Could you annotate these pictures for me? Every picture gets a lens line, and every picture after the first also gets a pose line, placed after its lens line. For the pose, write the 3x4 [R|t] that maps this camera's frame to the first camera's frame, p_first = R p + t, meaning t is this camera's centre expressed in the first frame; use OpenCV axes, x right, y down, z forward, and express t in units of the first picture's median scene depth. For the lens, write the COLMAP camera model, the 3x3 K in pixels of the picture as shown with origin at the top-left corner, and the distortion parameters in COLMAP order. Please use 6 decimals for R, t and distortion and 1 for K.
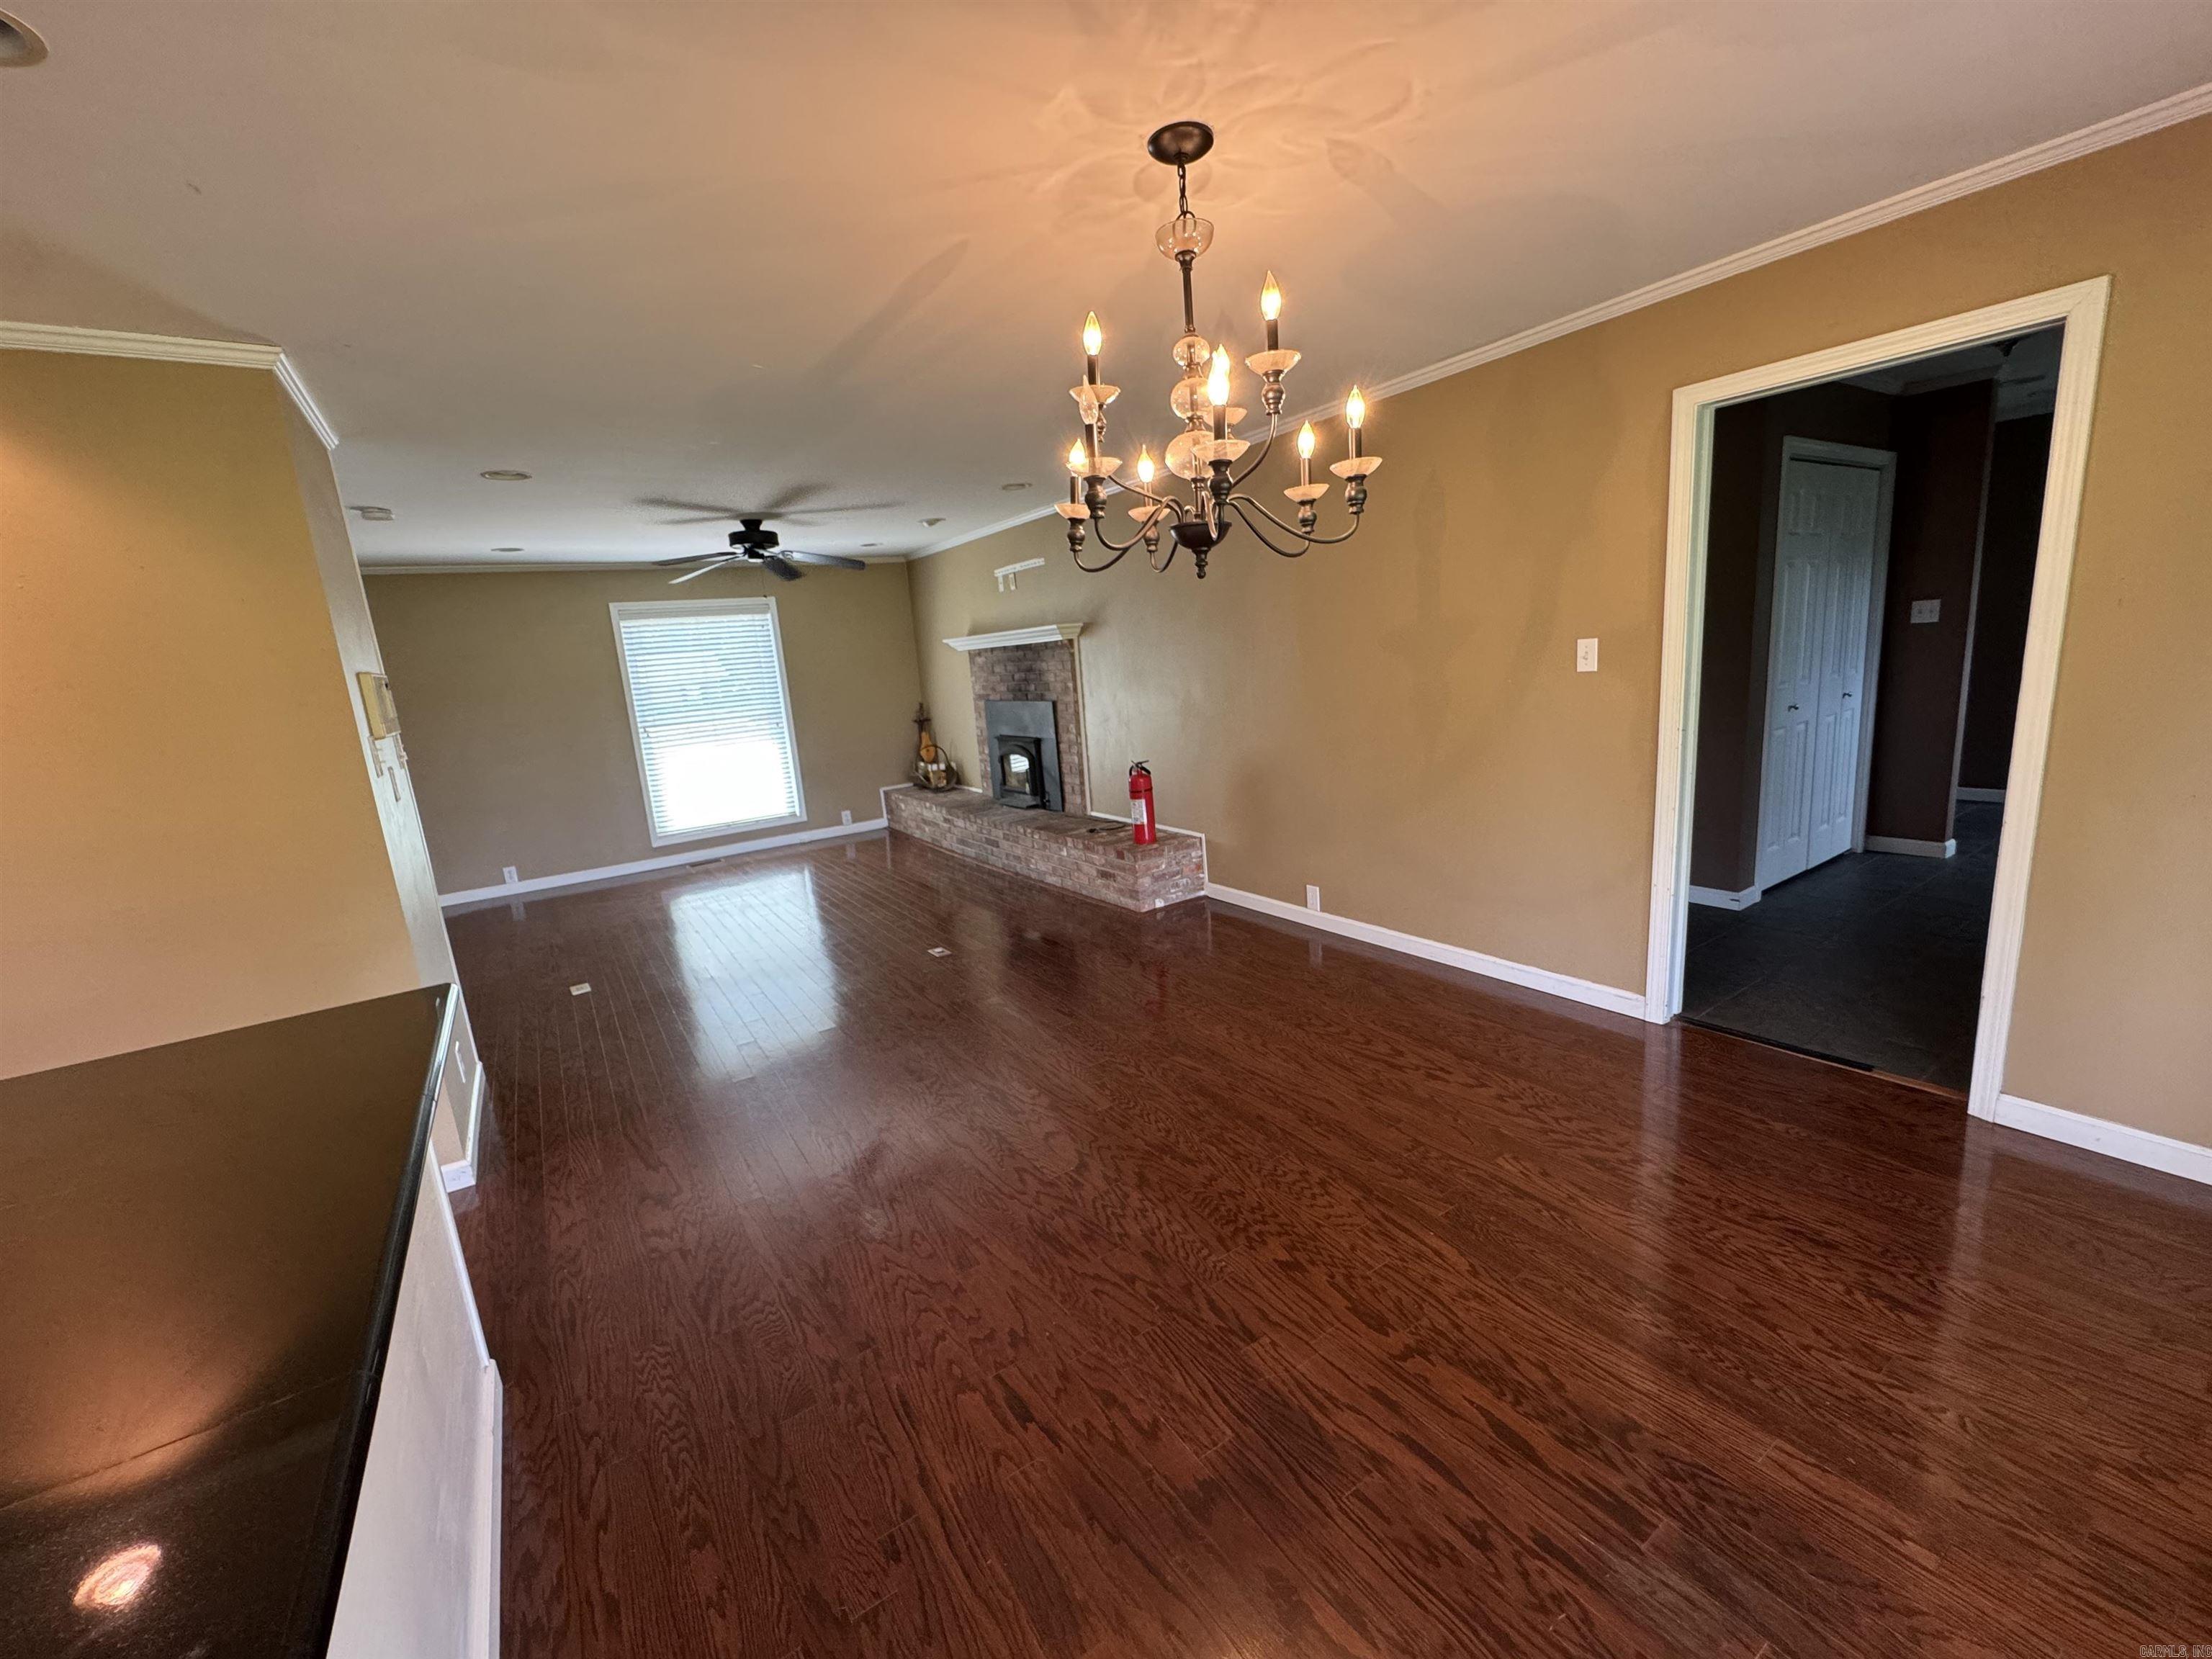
lens RADIAL K [[900.8, 0, 1094.4], [0, 900.8, 826.7], [0, 0, 1]] dist [-0.009095, 0.001421]
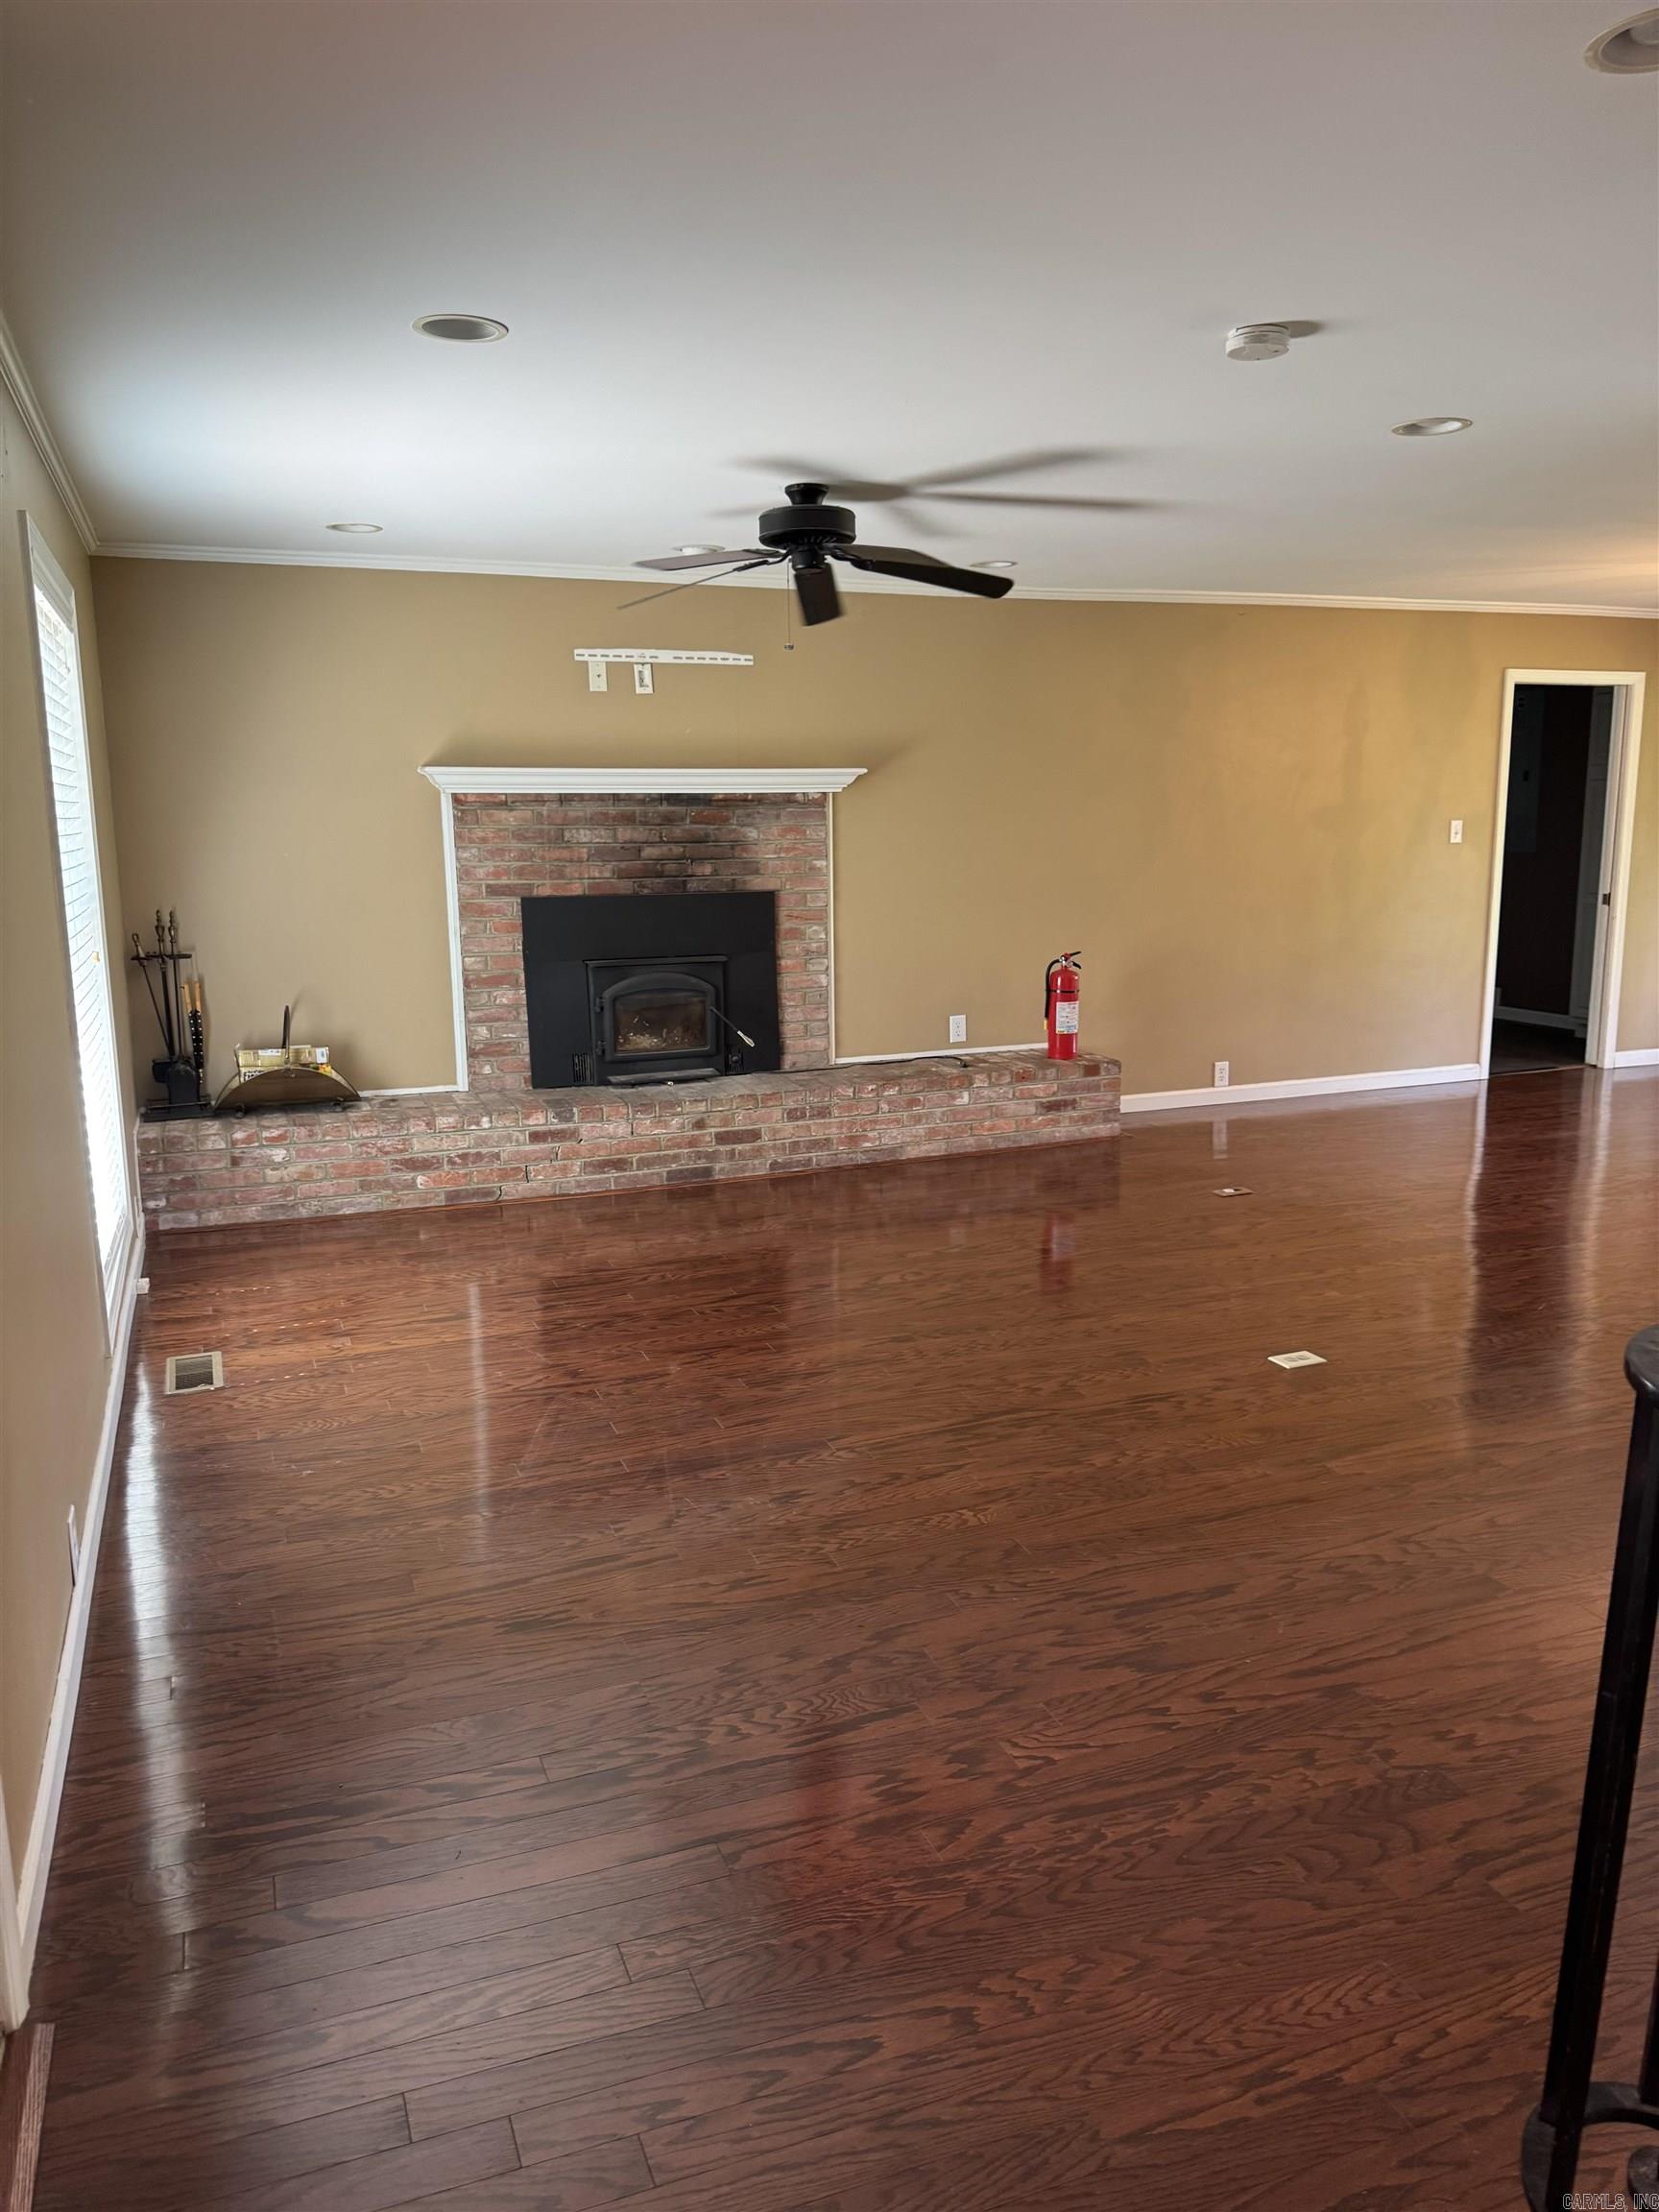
lens RADIAL K [[1559.8, 0, 840.5], [0, 1559.8, 1121.4], [0, 0, 1]] dist [0.041491, -0.024034]
pose [[0.191991, -0.108410, 0.975390, -1.202723], [0.189055, 0.979350, 0.071638, -0.056994], [-0.963015, 0.170649, 0.208522, 0.833478]]
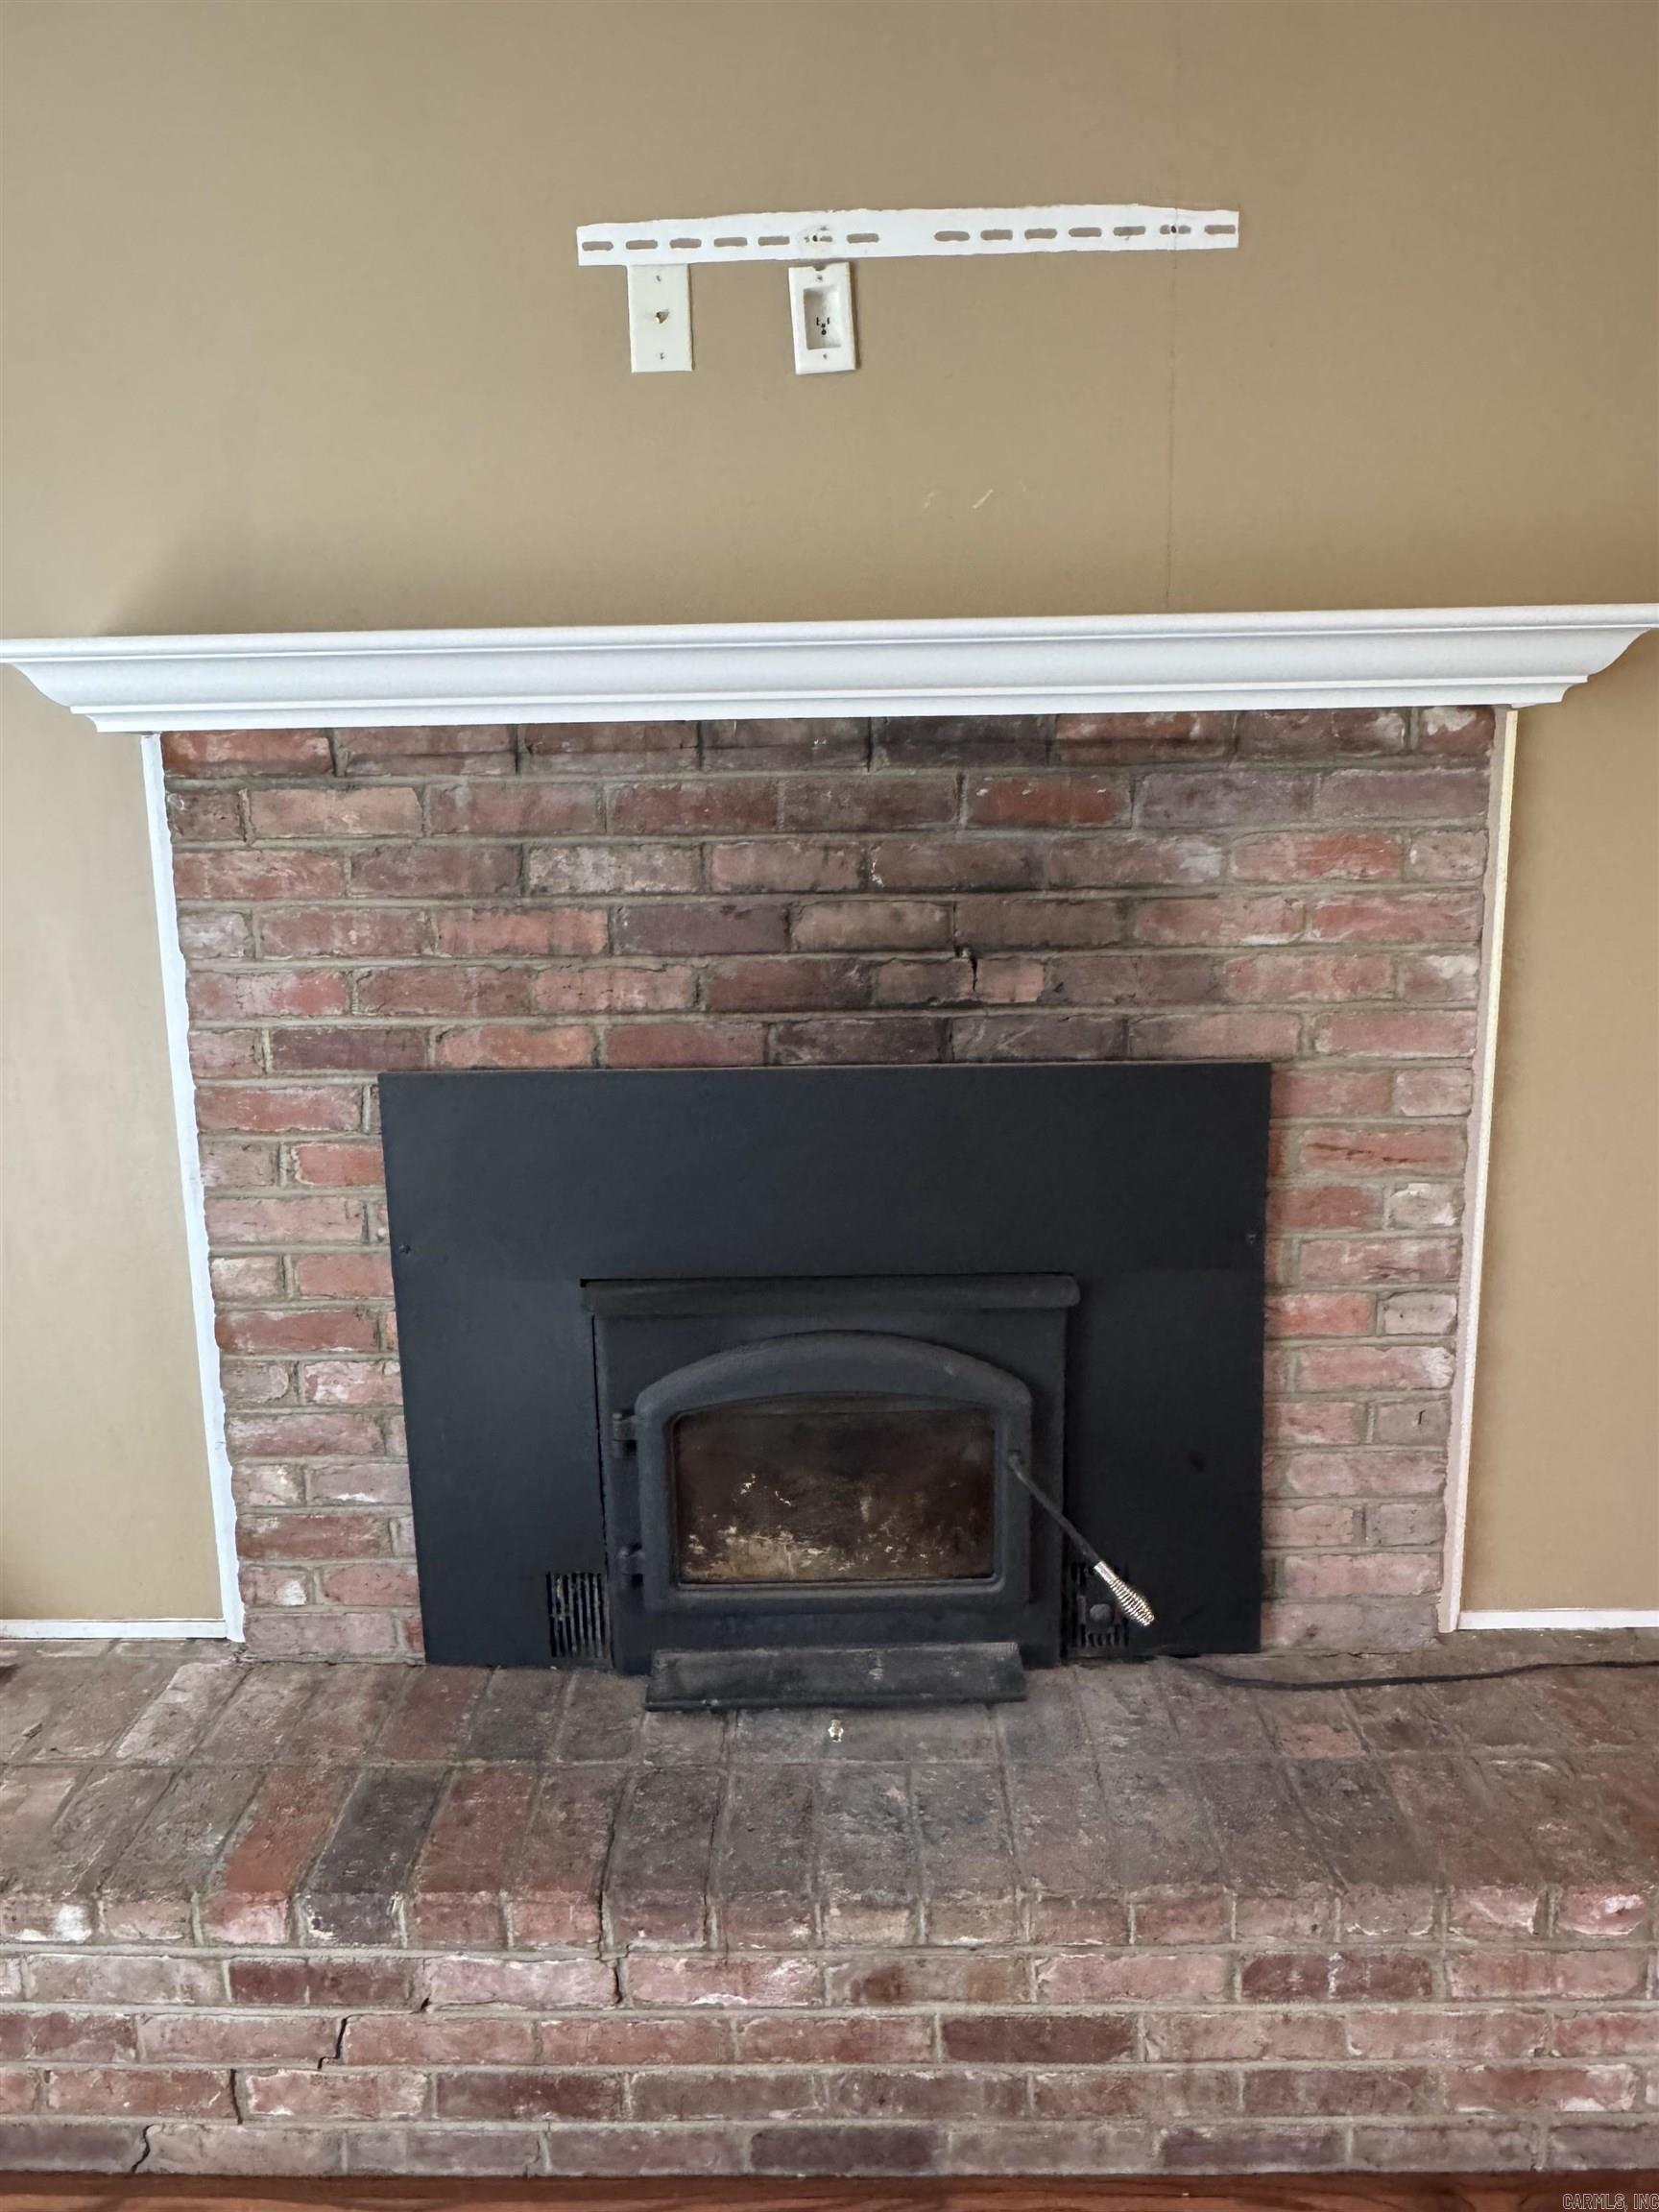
lens RADIAL K [[1497.4, 0, 813.0], [0, 1497.4, 1103.4], [0, 0, 1]] dist [-0.021211, 0.013075]
pose [[0.557939, -0.075943, 0.826400, -0.366186], [0.137716, 0.990470, -0.001958, -0.155837], [-0.818376, 0.114901, 0.563080, 0.998598]]
